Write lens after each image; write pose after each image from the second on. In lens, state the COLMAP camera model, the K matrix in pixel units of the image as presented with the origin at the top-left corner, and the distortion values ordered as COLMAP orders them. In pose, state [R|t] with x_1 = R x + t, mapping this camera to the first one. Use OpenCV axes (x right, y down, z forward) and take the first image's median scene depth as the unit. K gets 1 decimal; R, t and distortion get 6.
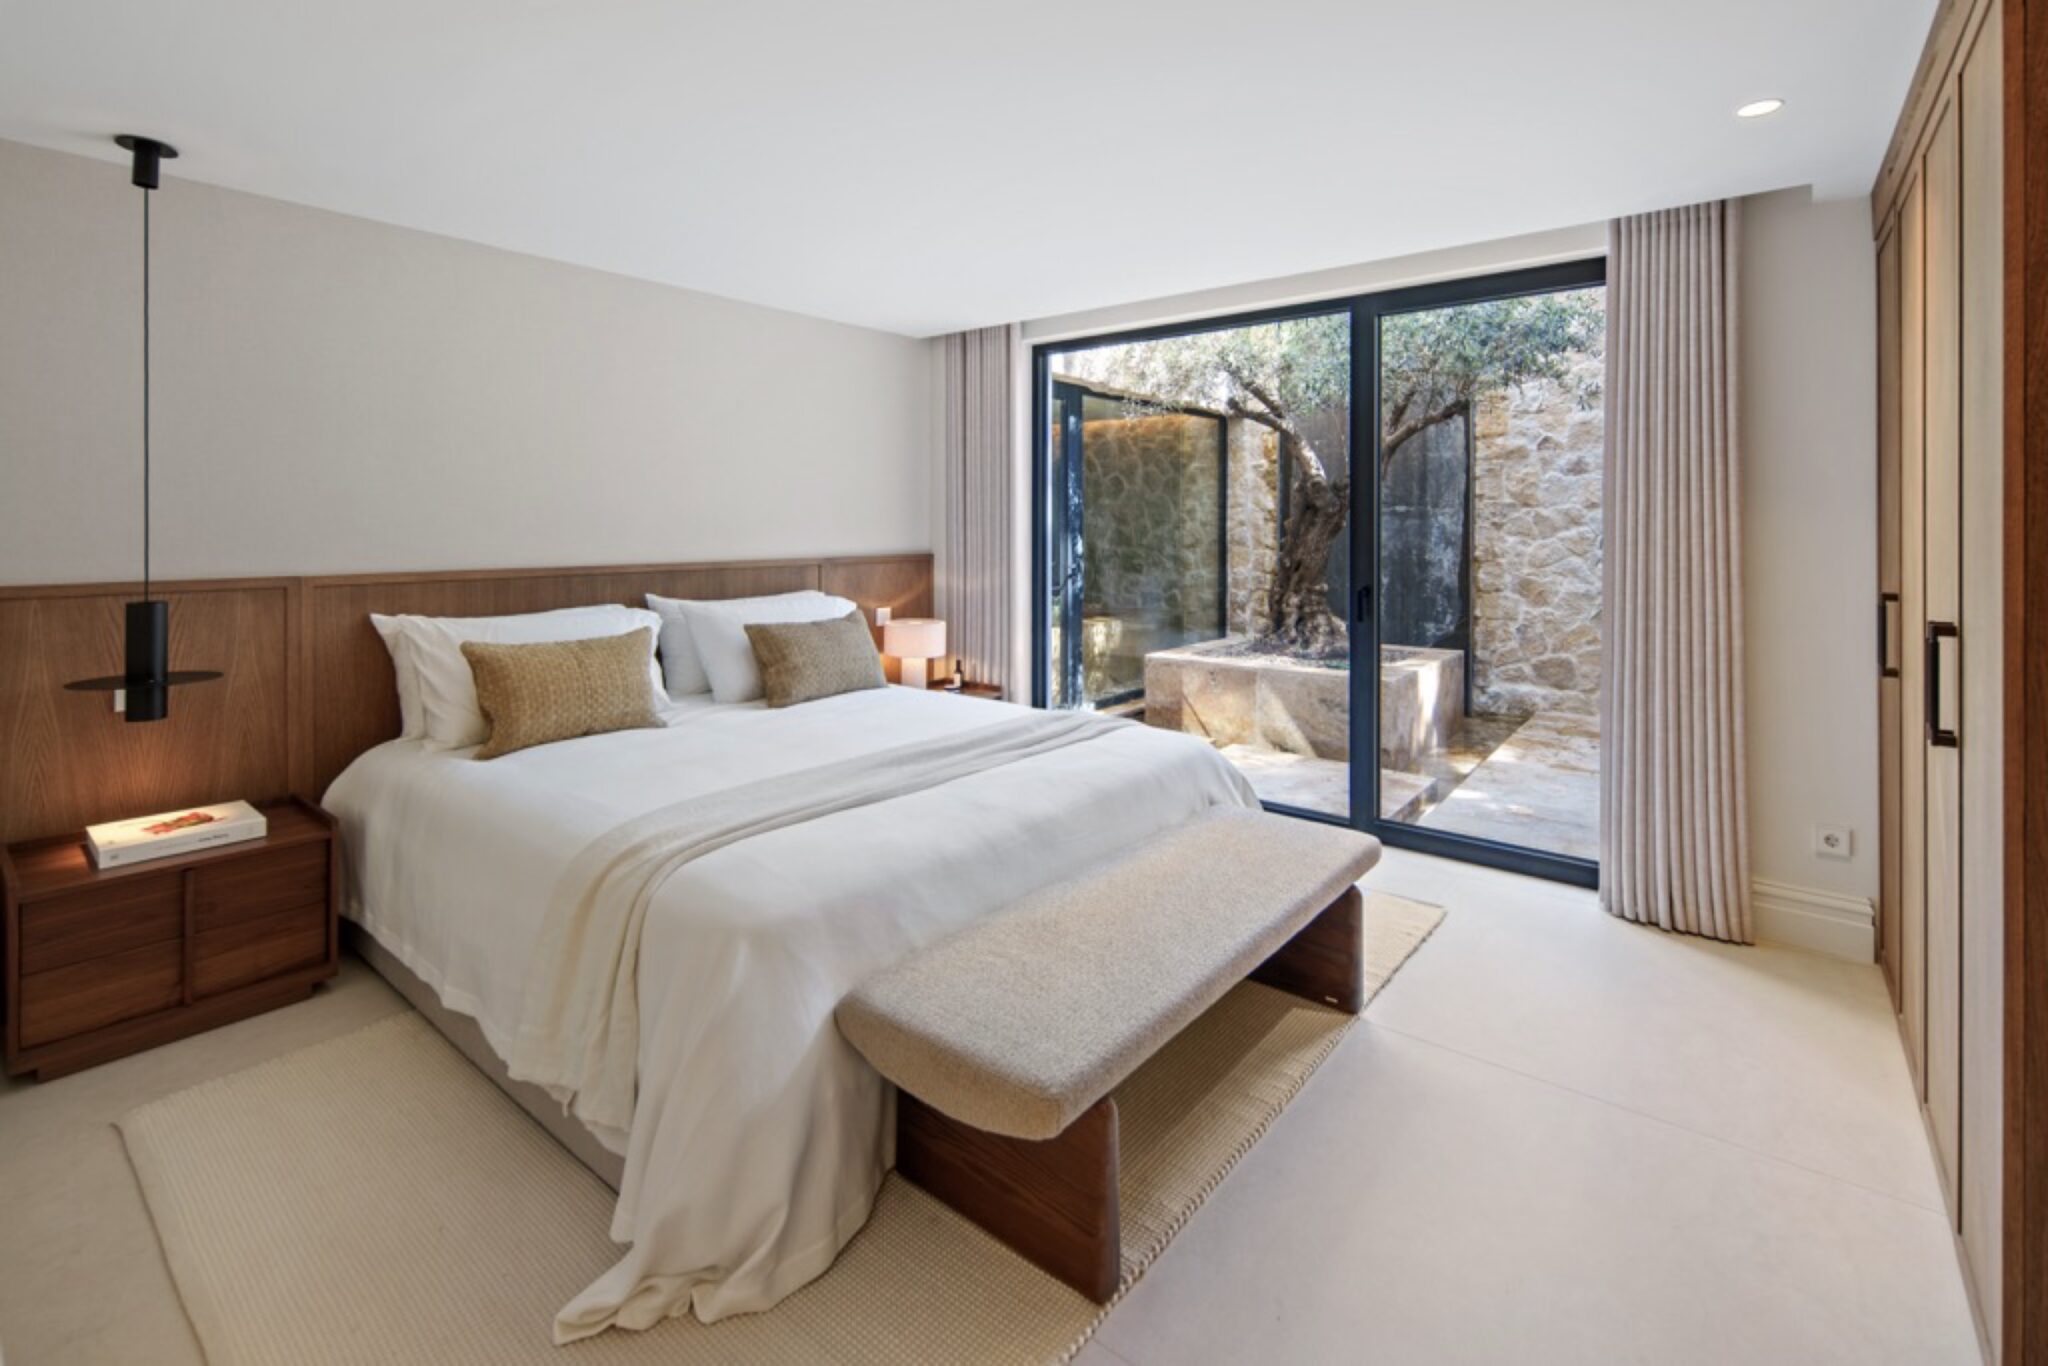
lens RADIAL K [[945.3, 0, 993.8], [0, 945.3, 521.4], [0, 0, 1]] dist [-0.001424, -0.000368]
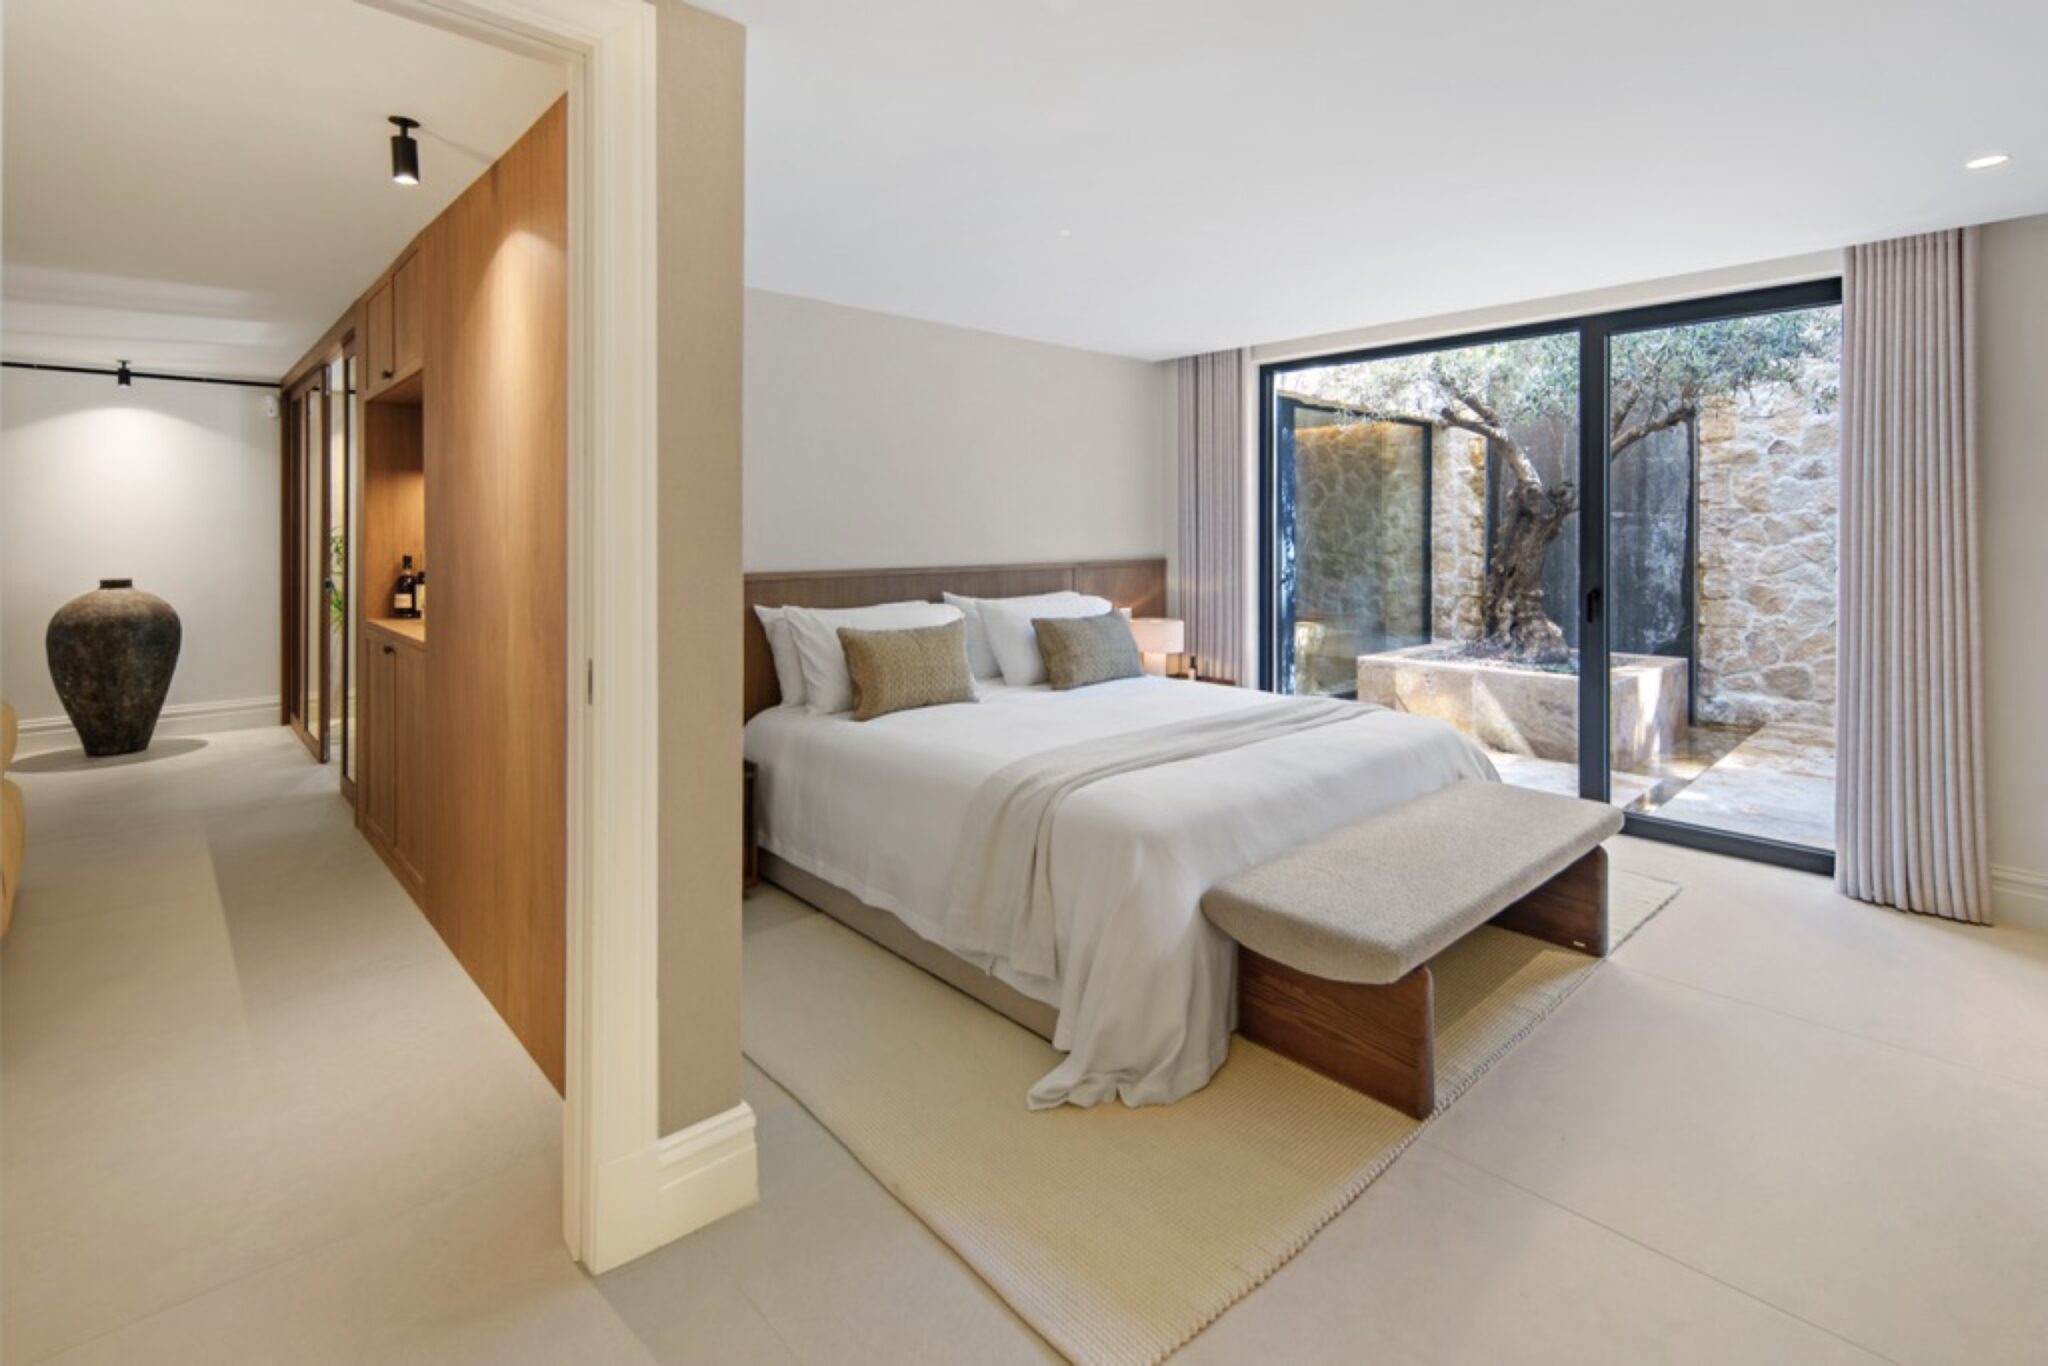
lens RADIAL K [[962.0, 0, 1038.8], [0, 962.0, 528.8], [0, 0, 1]] dist [0.001454, -0.001205]
pose [[0.992216, -0.002595, -0.124500, -0.062179], [0.002742, 0.999996, 0.001009, -0.001726], [0.124497, -0.001342, 0.992219, -0.102445]]
